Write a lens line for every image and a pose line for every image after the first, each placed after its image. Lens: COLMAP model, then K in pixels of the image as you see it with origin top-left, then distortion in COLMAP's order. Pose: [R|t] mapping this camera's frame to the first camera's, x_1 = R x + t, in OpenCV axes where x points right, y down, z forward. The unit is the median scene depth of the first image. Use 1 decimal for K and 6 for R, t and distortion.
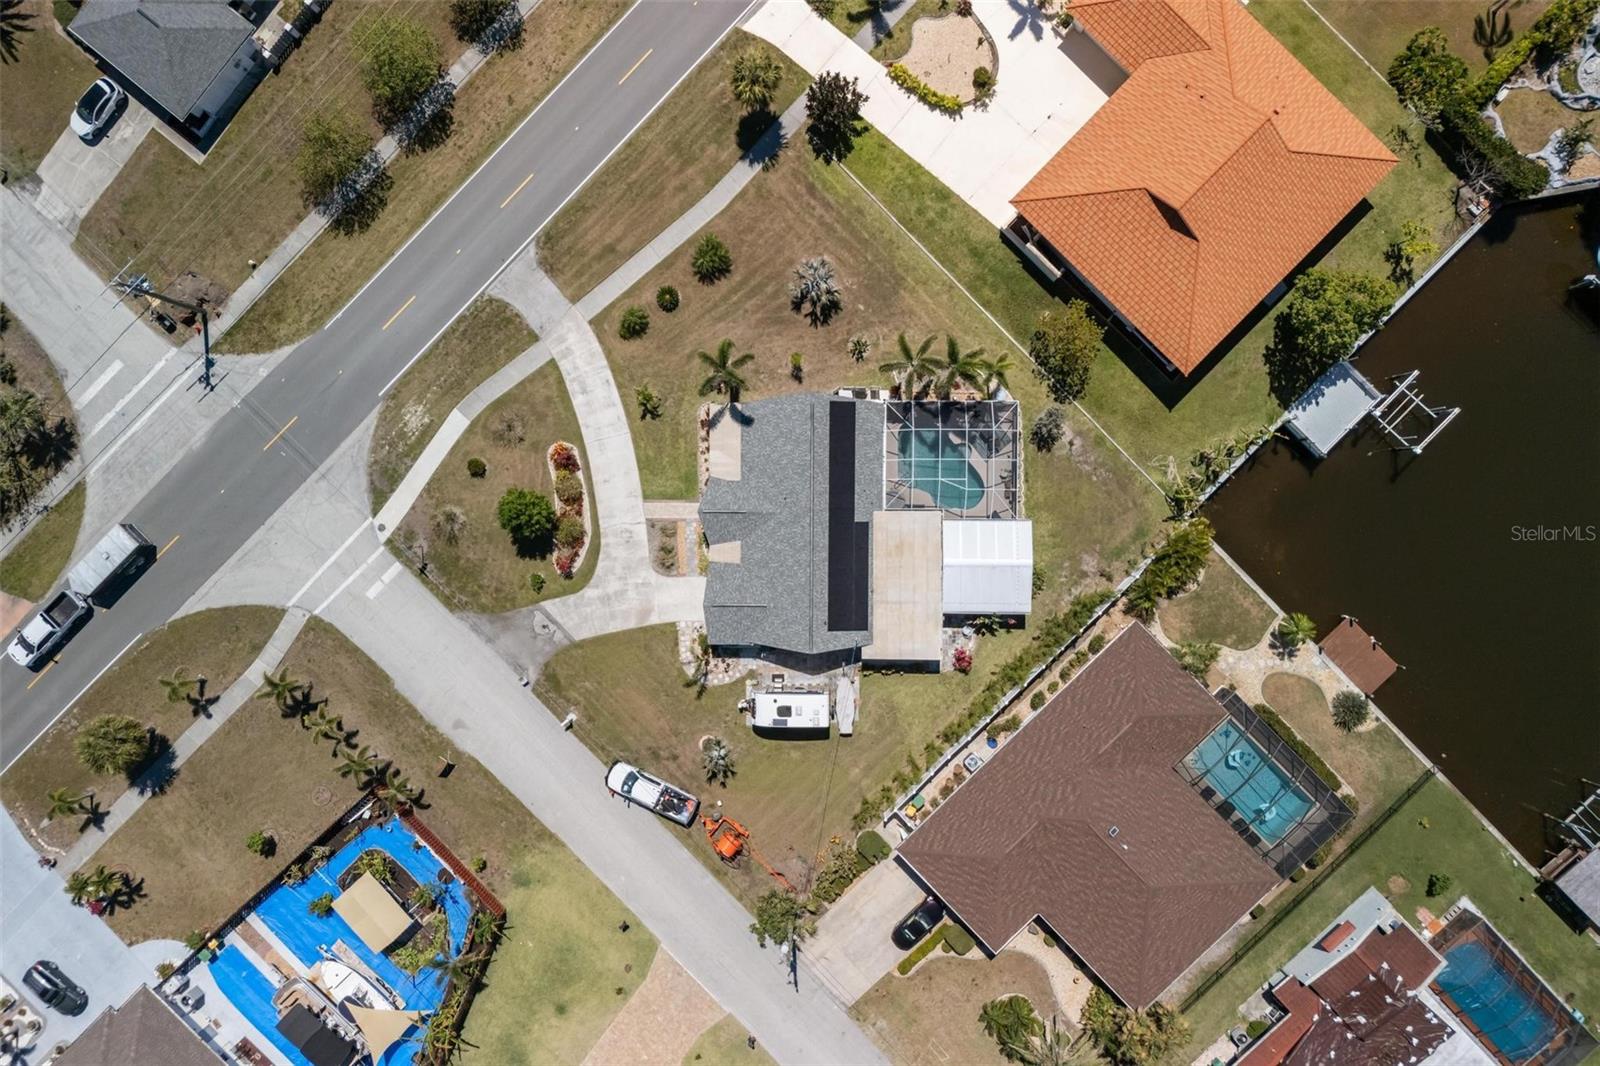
lens RADIAL K [[1168.9, 0, 803.9], [0, 1168.9, 533.2], [0, 0, 1]] dist [0.061624, -0.056957]
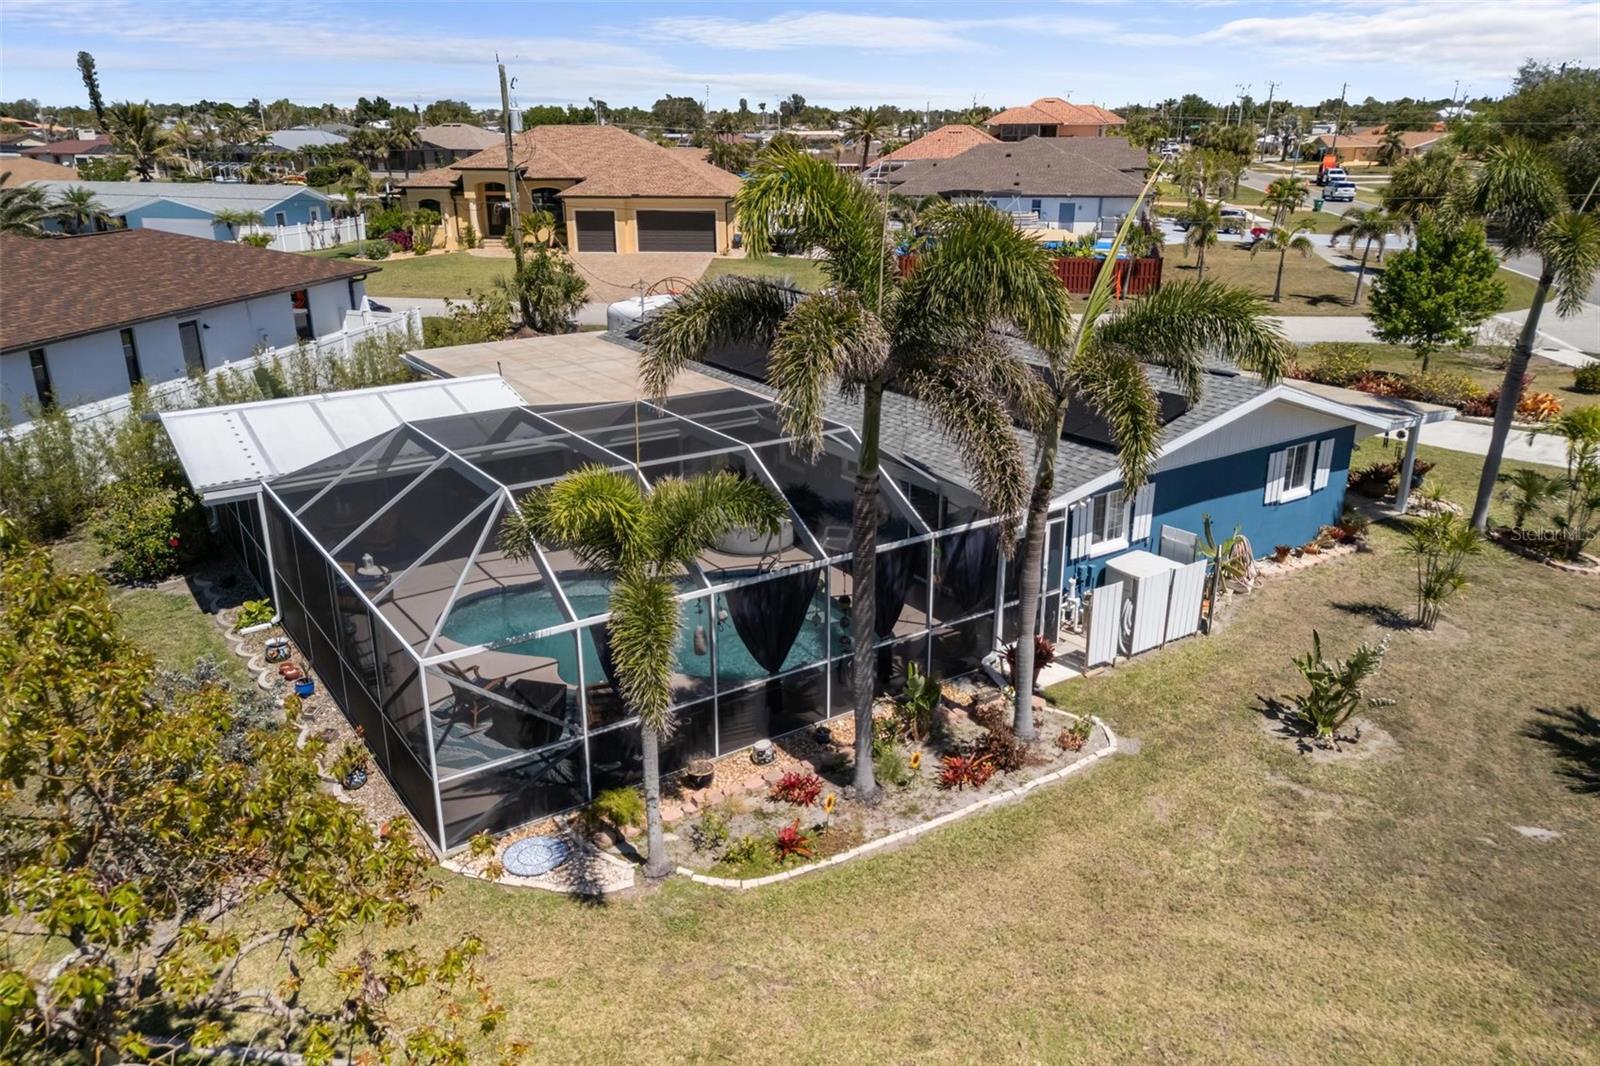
lens RADIAL K [[1168.9, 0, 803.3], [0, 1168.9, 533.2], [0, 0, 1]] dist [0.061624, -0.056957]
pose [[-0.824636, 0.209979, -0.525246, 0.212316], [-0.565636, -0.296980, 0.769323, -0.249493], [0.005554, 0.931510, 0.363673, 0.893622]]
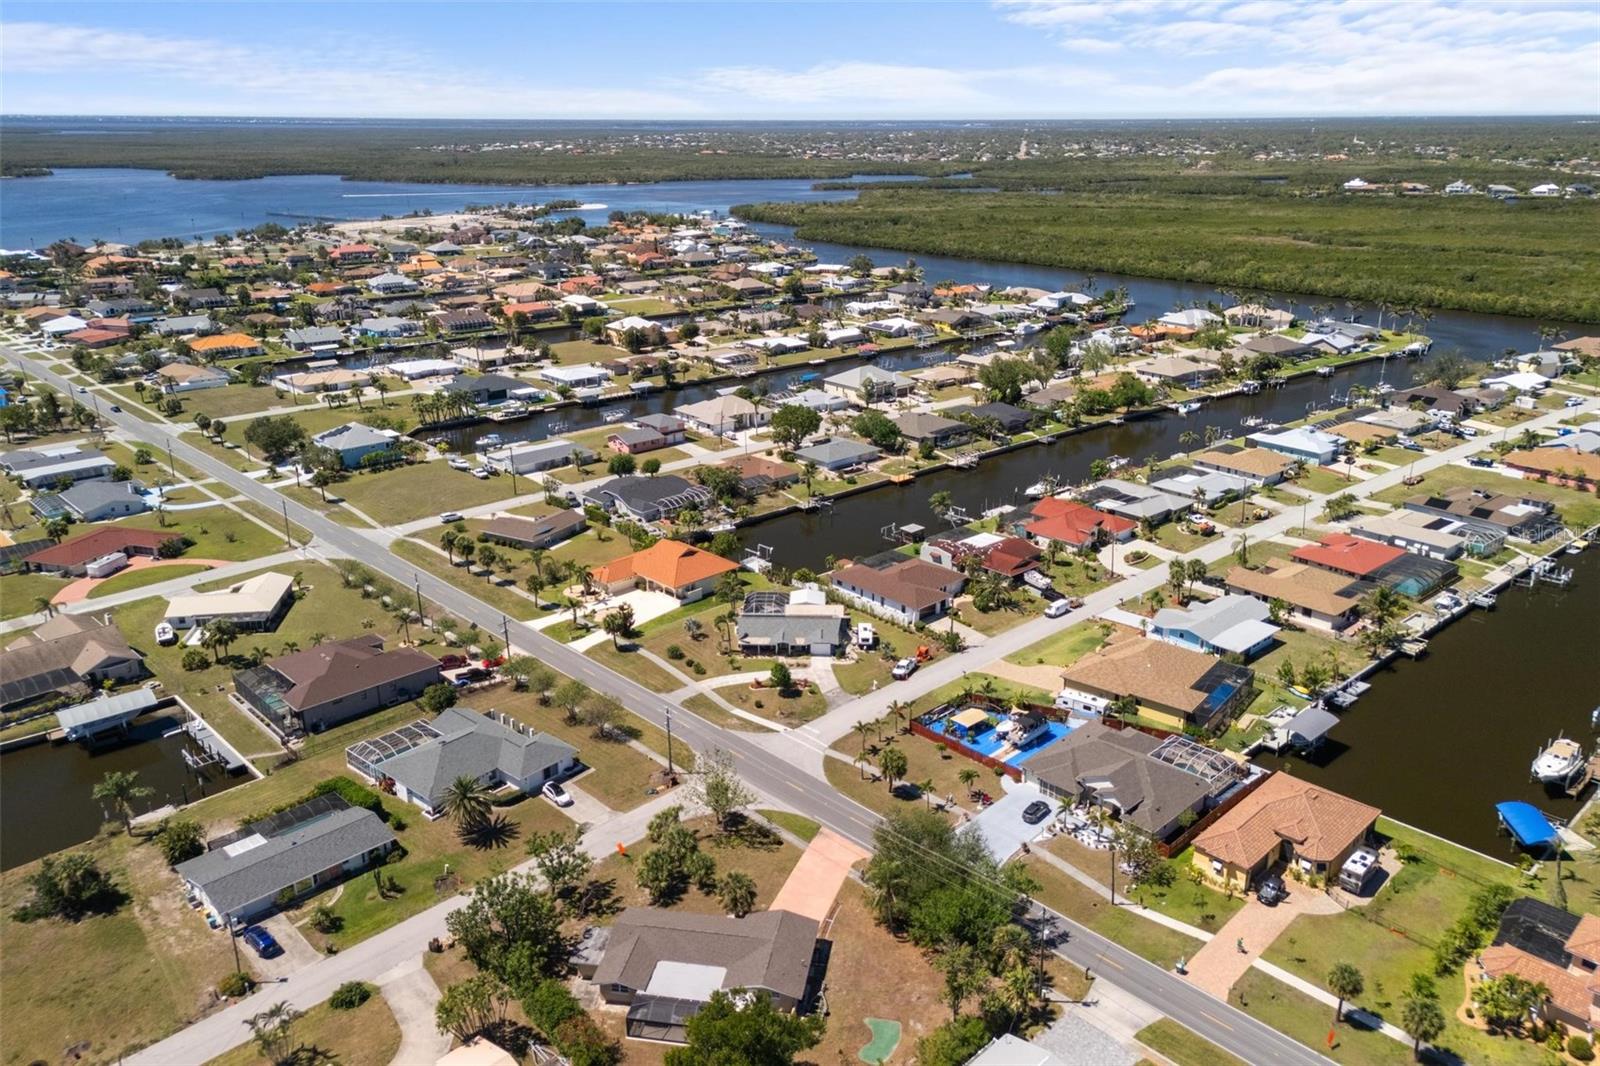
lens RADIAL K [[1168.9, 0, 811.6], [0, 1168.9, 521.4], [0, 0, 1]] dist [0.061624, -0.056957]
pose [[0.010943, -0.305271, 0.952203, -2.227930], [0.999640, -0.019973, -0.017891, 0.086014], [0.024480, 0.952056, 0.304943, 0.029784]]
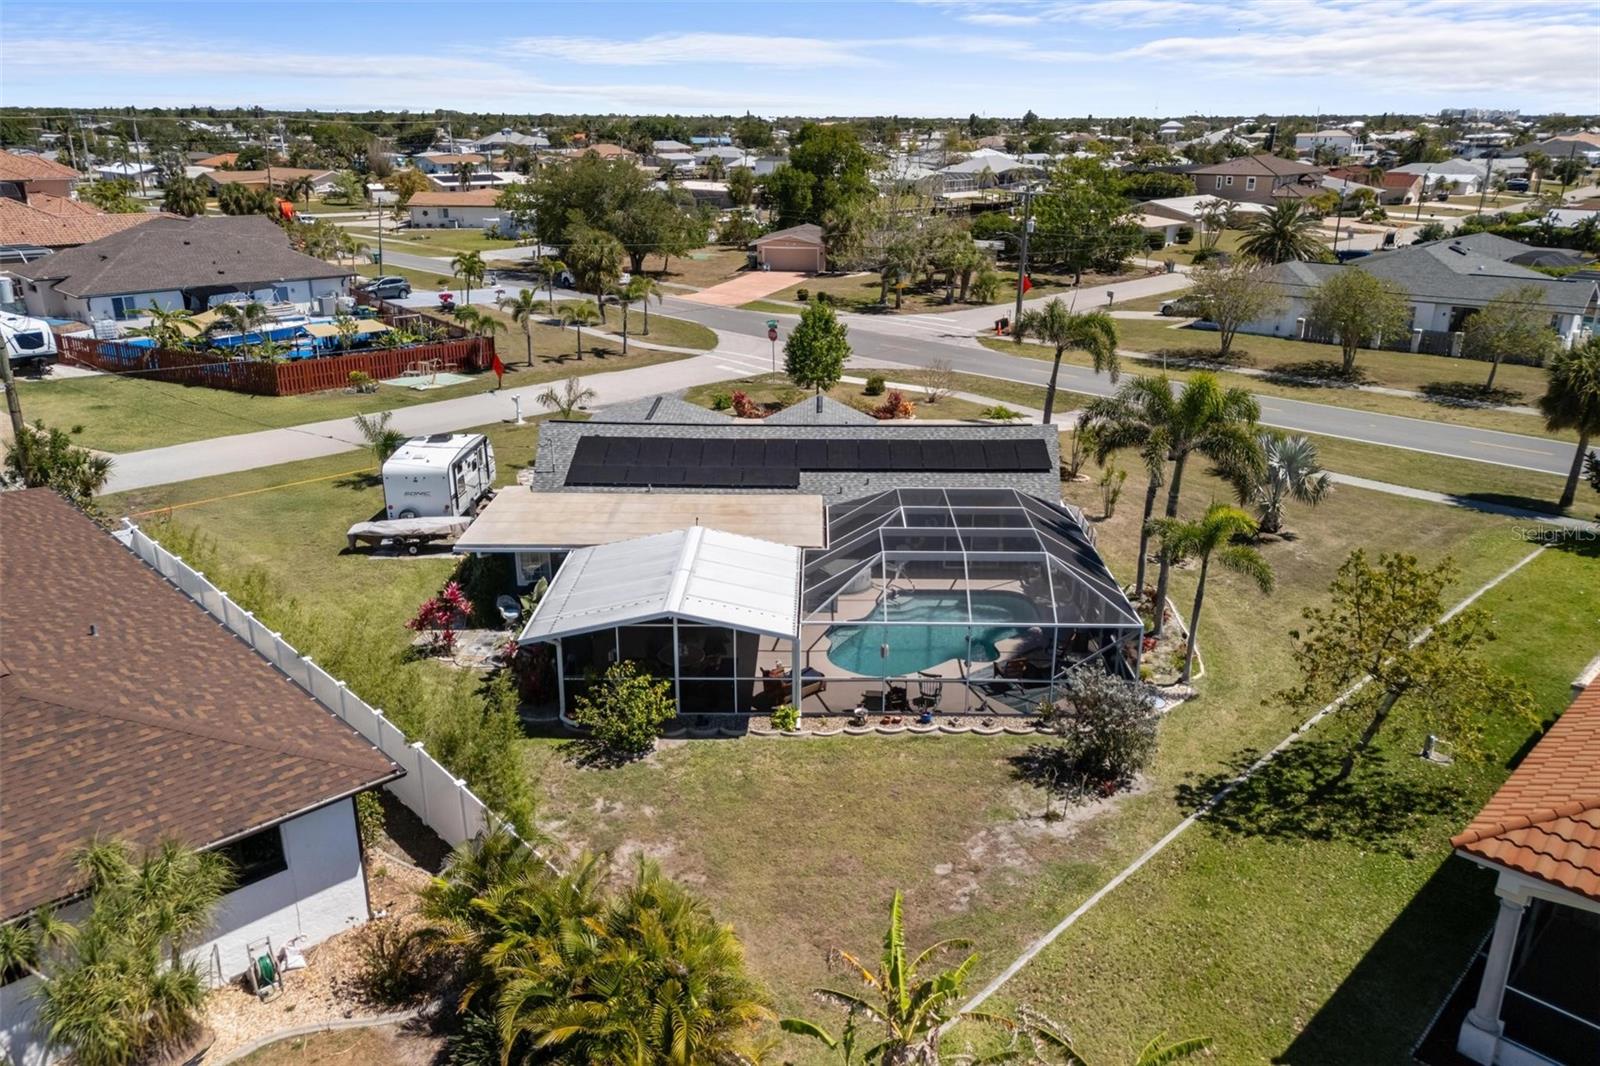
lens RADIAL K [[1168.9, 0, 804.9], [0, 1168.9, 540.3], [0, 0, 1]] dist [0.061624, -0.056957]
pose [[-0.008644, 0.353495, -0.935396, 0.481561], [-0.999490, -0.031807, -0.002784, -0.010633], [-0.030736, 0.934895, 0.353590, 0.826656]]
